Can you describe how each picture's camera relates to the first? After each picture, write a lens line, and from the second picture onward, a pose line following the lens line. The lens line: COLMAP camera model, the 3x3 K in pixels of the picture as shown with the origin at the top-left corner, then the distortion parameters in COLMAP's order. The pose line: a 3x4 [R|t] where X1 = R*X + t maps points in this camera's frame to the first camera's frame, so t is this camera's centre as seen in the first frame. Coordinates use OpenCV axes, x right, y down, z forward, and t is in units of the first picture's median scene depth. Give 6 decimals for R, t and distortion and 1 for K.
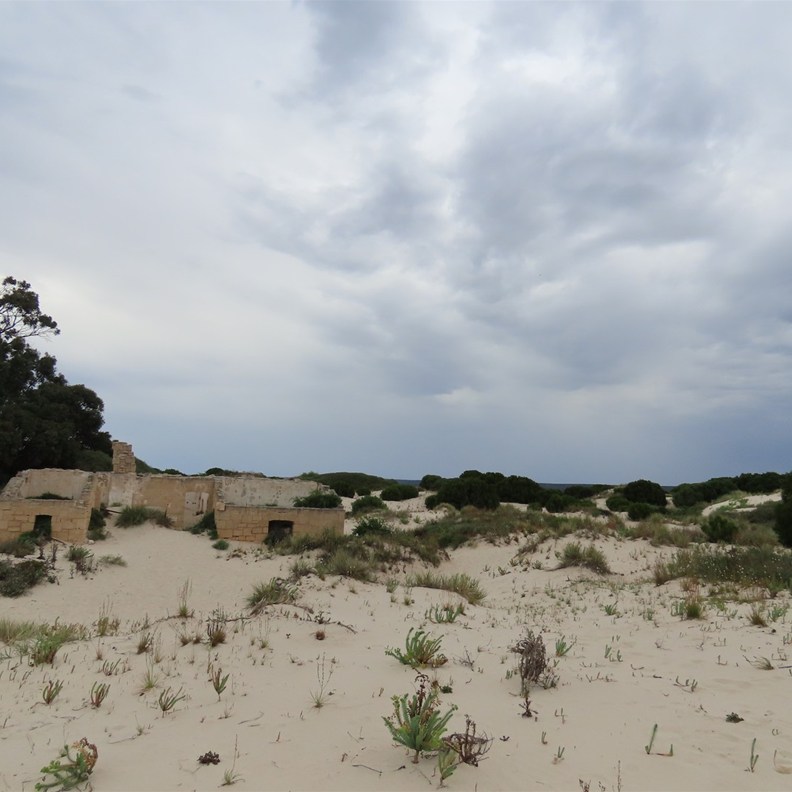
lens RADIAL K [[666.7, 0, 396.0], [0, 666.7, 396.0], [0, 0, 1]] dist [-0.056635, 0.087097]
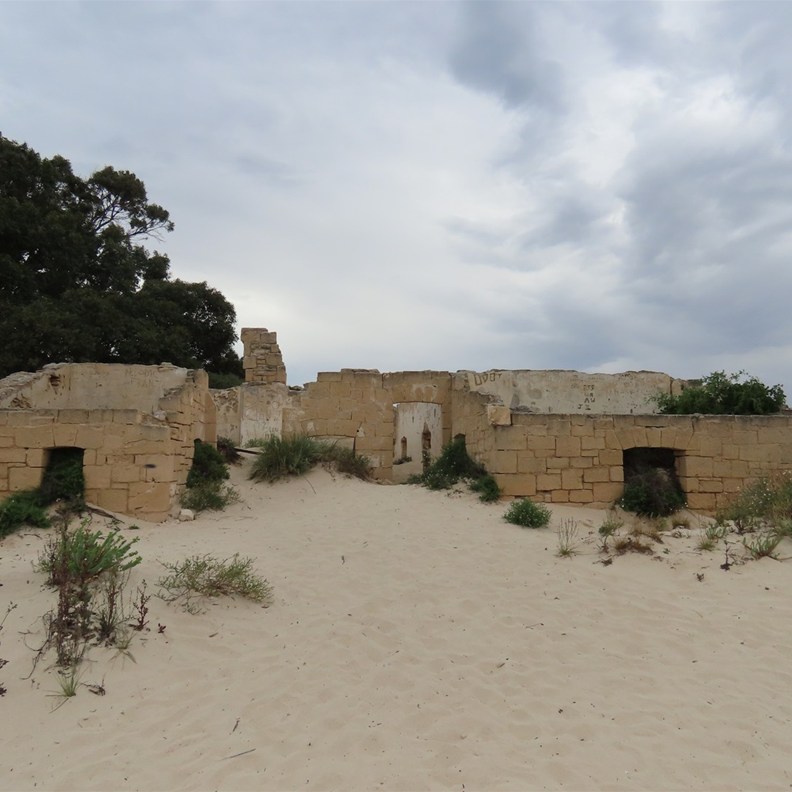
lens RADIAL K [[666.7, 0, 396.0], [0, 666.7, 396.0], [0, 0, 1]] dist [-0.056635, 0.087097]
pose [[0.975659, -0.059140, -0.211170, -0.233608], [0.067095, 0.997274, 0.030700, 0.135036], [0.208779, -0.044121, 0.976967, 0.592680]]
